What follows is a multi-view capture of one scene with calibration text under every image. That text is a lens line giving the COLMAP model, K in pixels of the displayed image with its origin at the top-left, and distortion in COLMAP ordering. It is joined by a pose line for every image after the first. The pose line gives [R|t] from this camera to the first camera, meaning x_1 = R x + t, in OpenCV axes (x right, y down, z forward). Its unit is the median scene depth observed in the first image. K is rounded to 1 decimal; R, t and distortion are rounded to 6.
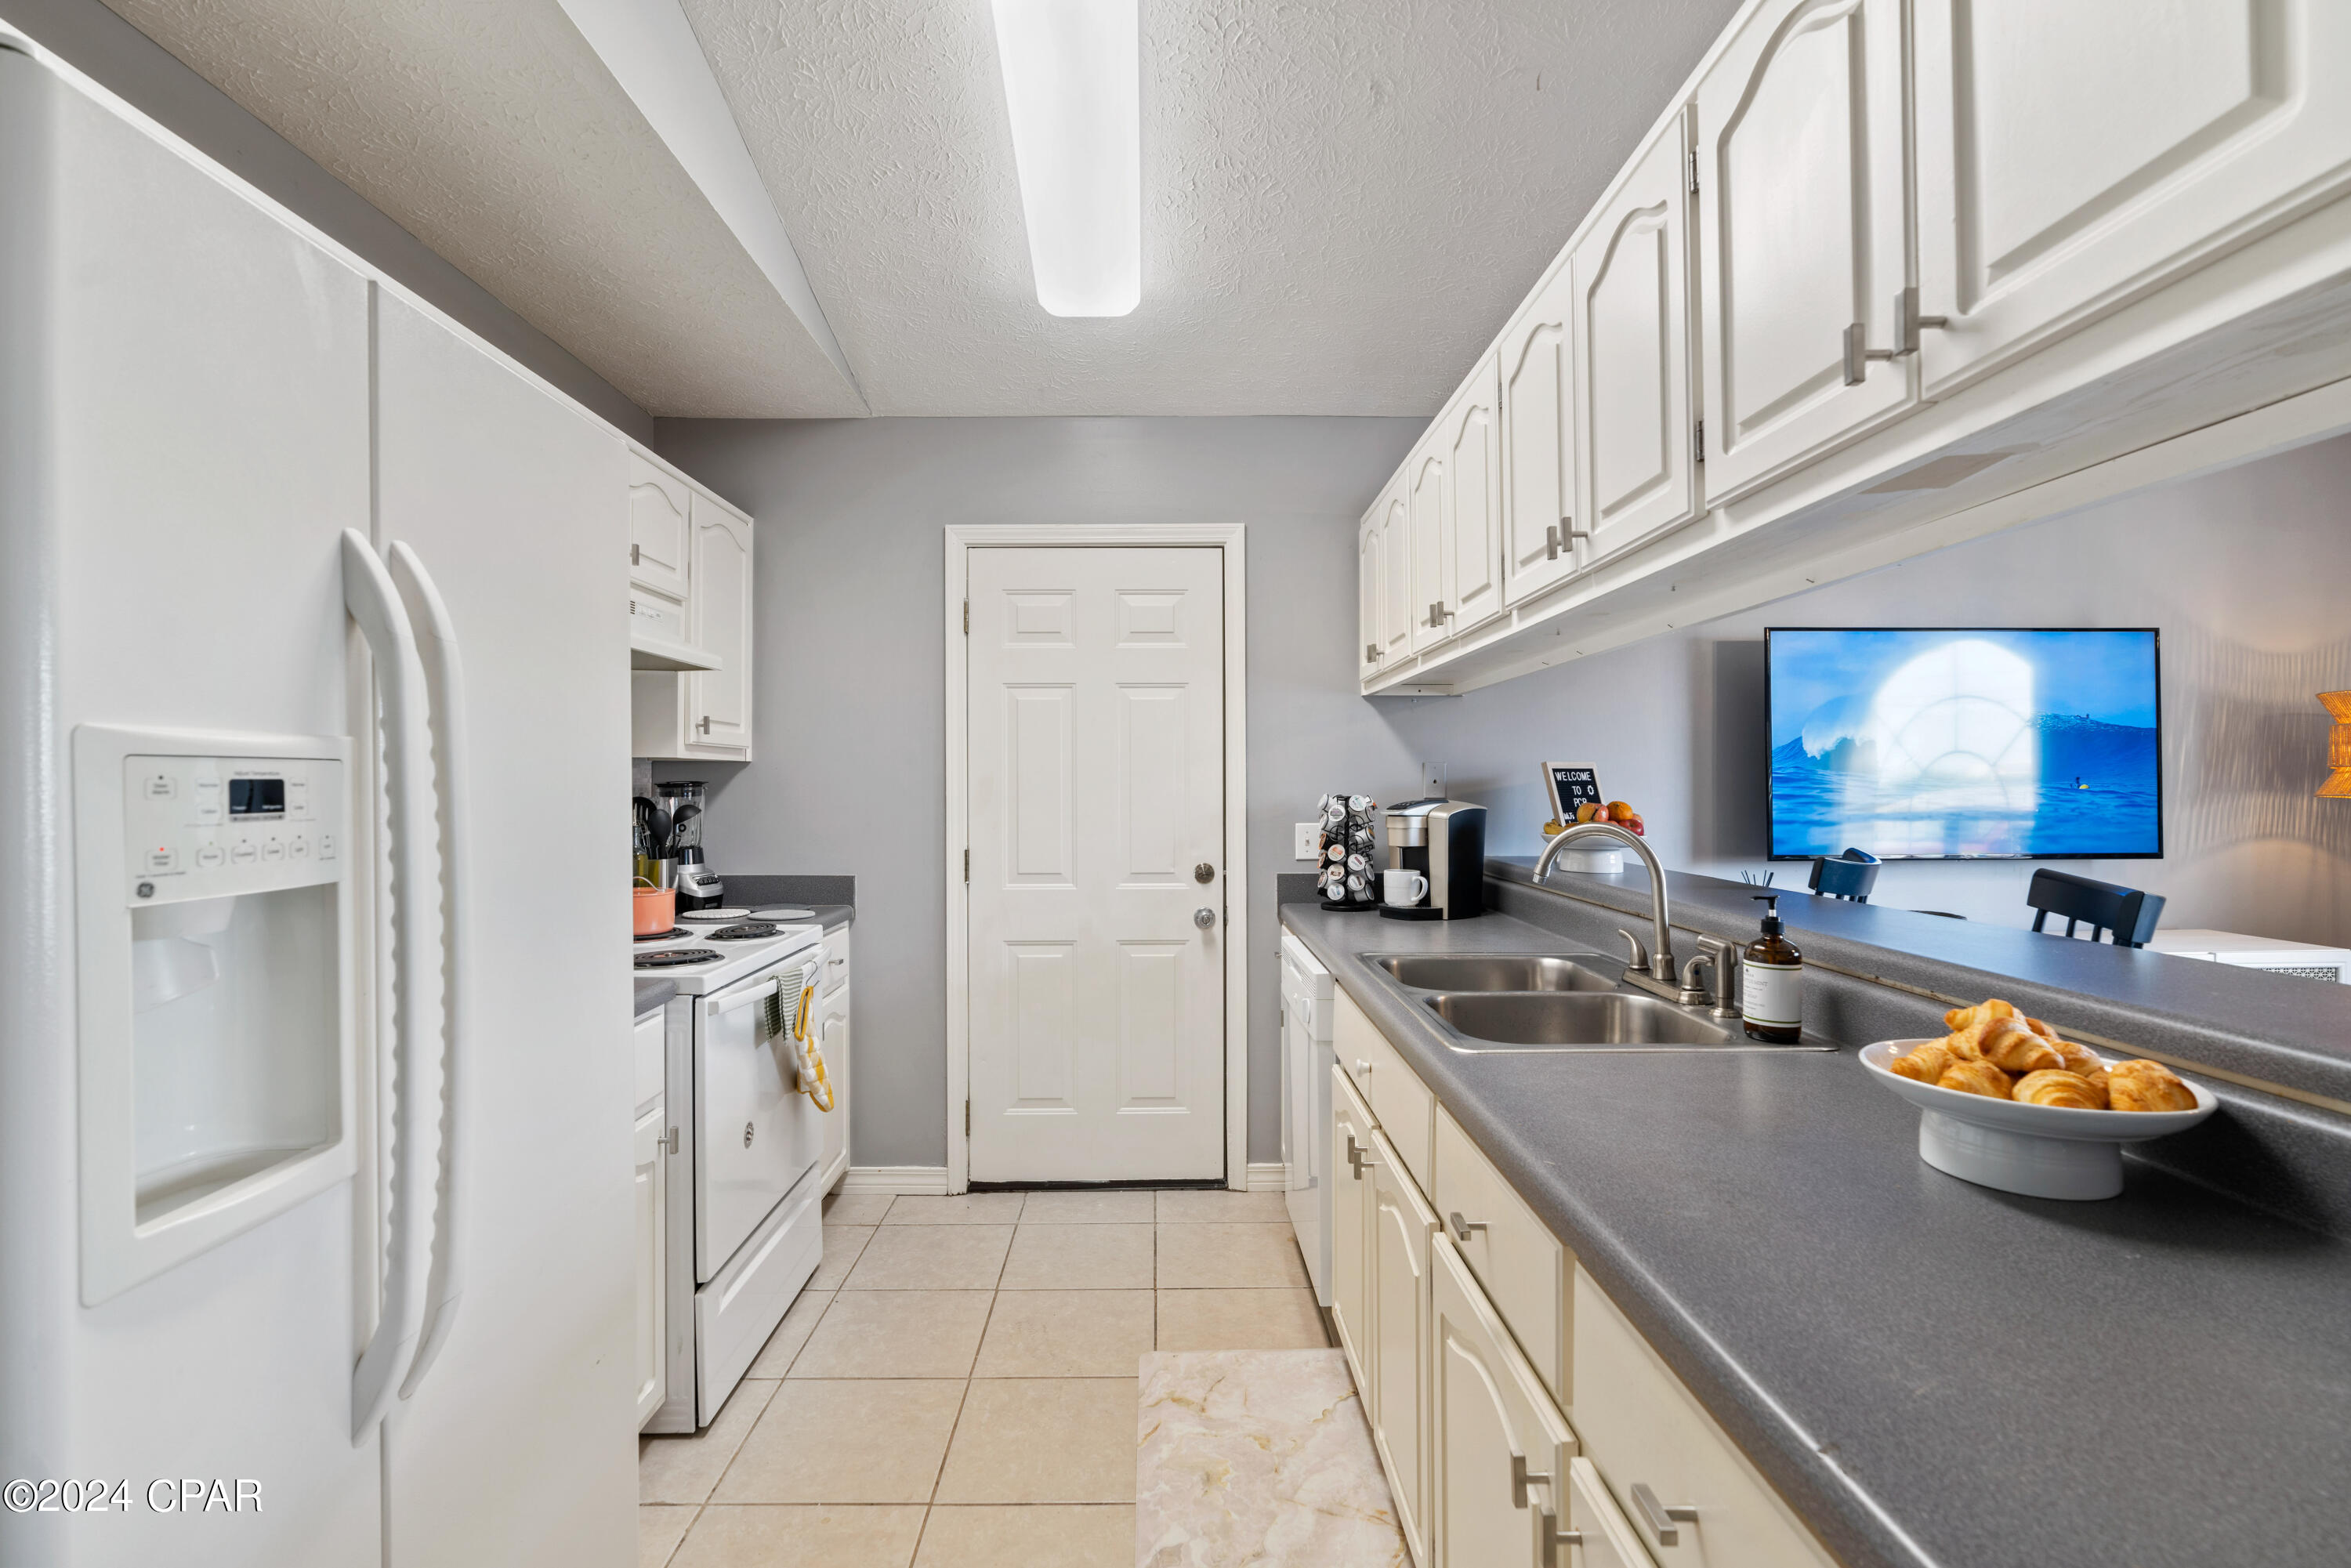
lens RADIAL K [[1062.4, 0, 1180.1], [0, 1062.4, 775.1], [0, 0, 1]] dist [-0.006095, 0.003897]
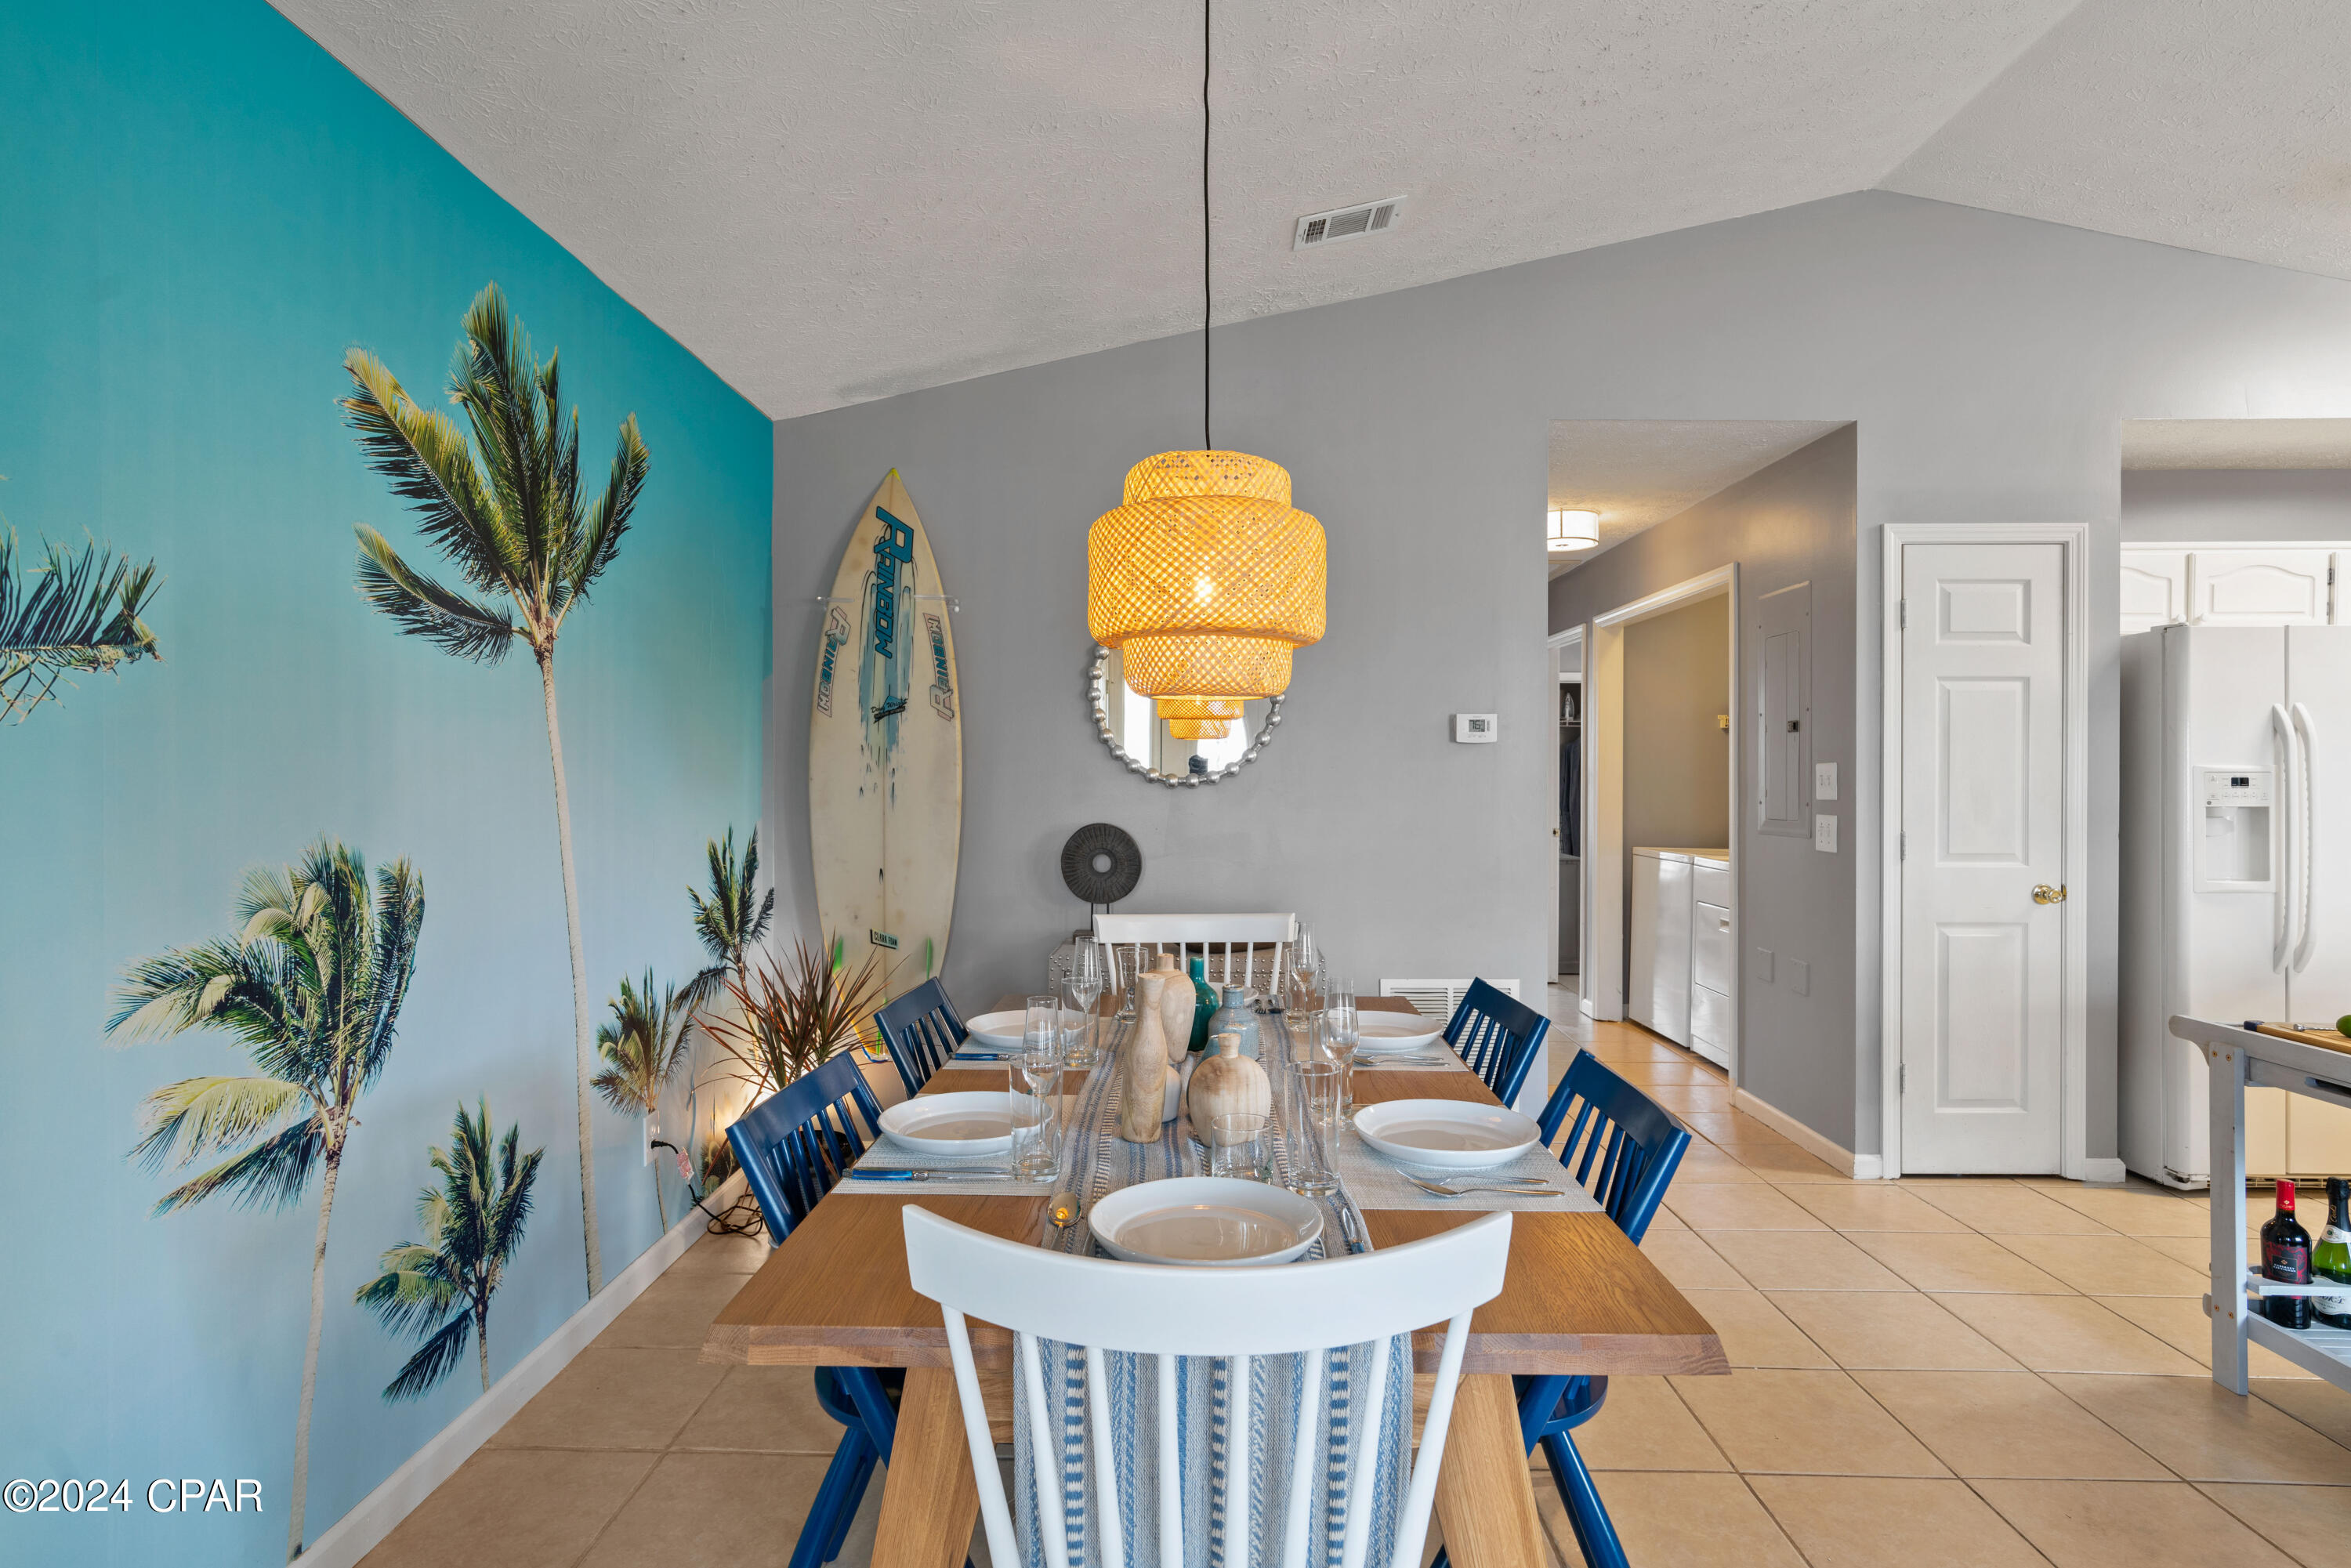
lens RADIAL K [[1190.5, 0, 1160.0], [0, 1190.5, 776.4], [0, 0, 1]] dist [0.007652, 0.003935]
pose [[-0.034388, 0.002692, -0.999405, 0.953428], [0.003533, 0.999990, 0.002572, -0.006736], [0.999402, -0.003443, -0.034397, -0.729871]]
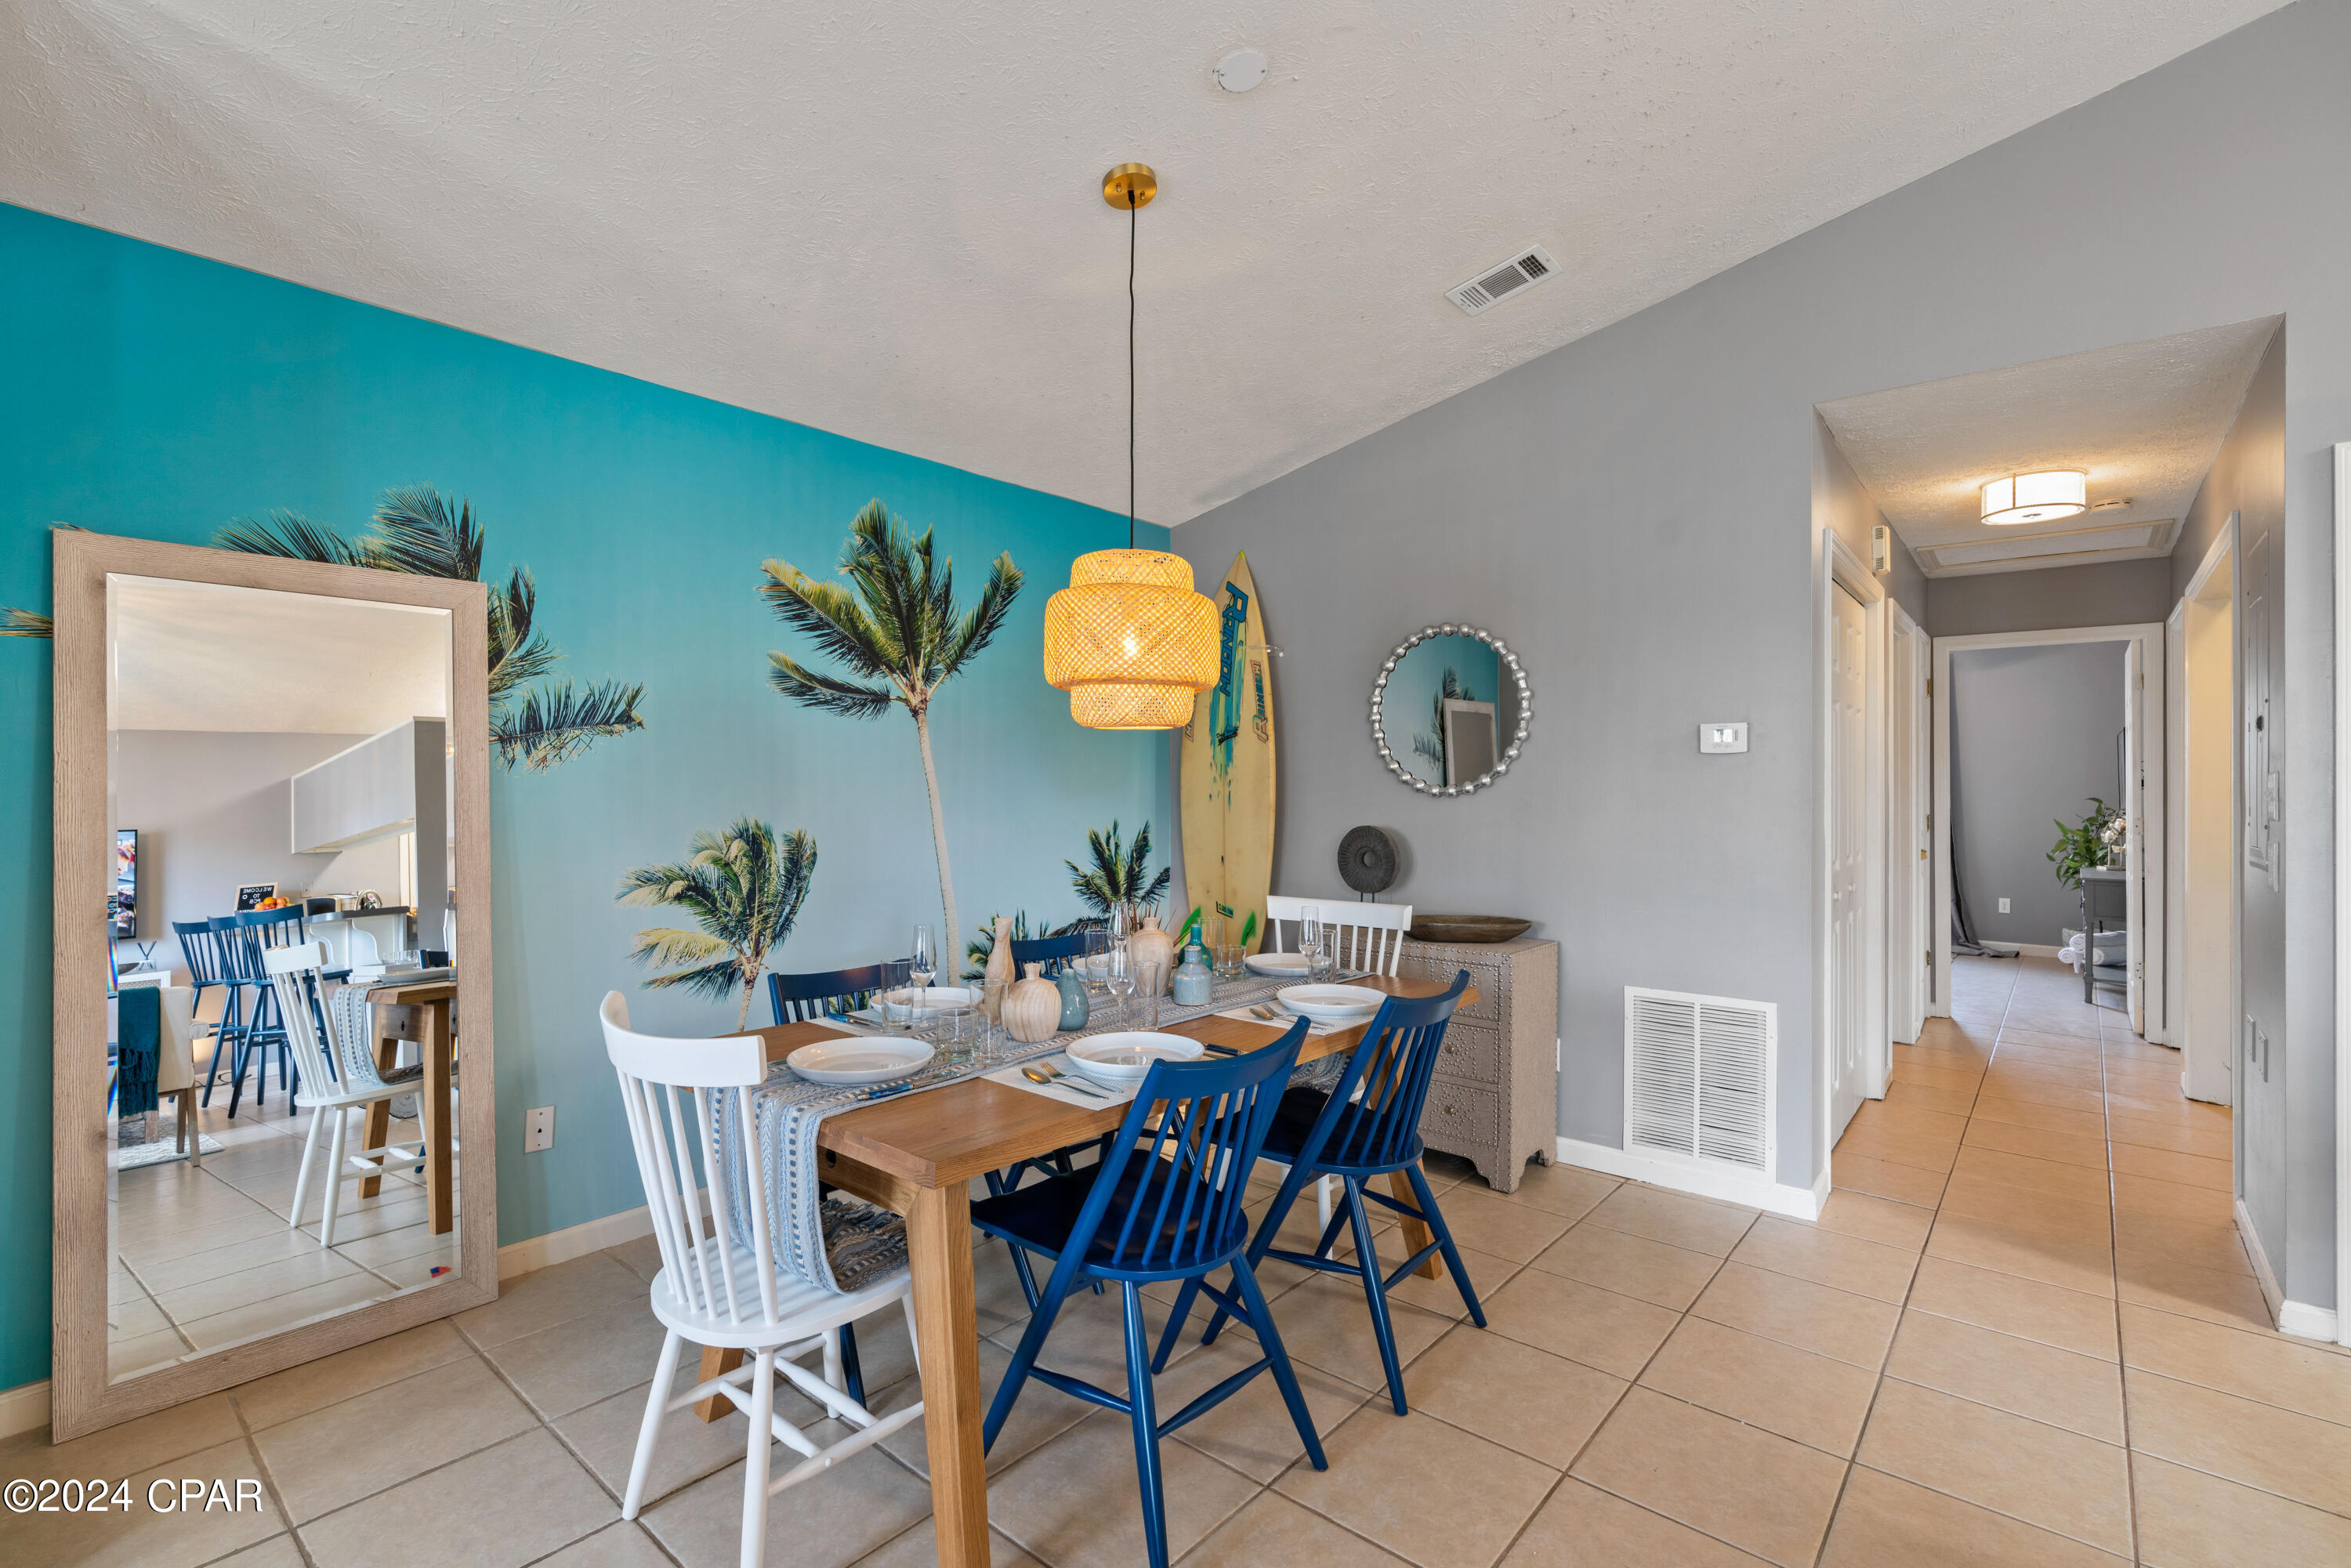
lens RADIAL K [[1062.4, 0, 1178.7], [0, 1062.4, 779.3], [0, 0, 1]] dist [-0.006095, 0.003897]
pose [[-0.651652, -0.004324, -0.758506, 0.875628], [0.000961, 0.999978, -0.006525, -0.004358], [0.758518, -0.004981, -0.651633, -0.191078]]
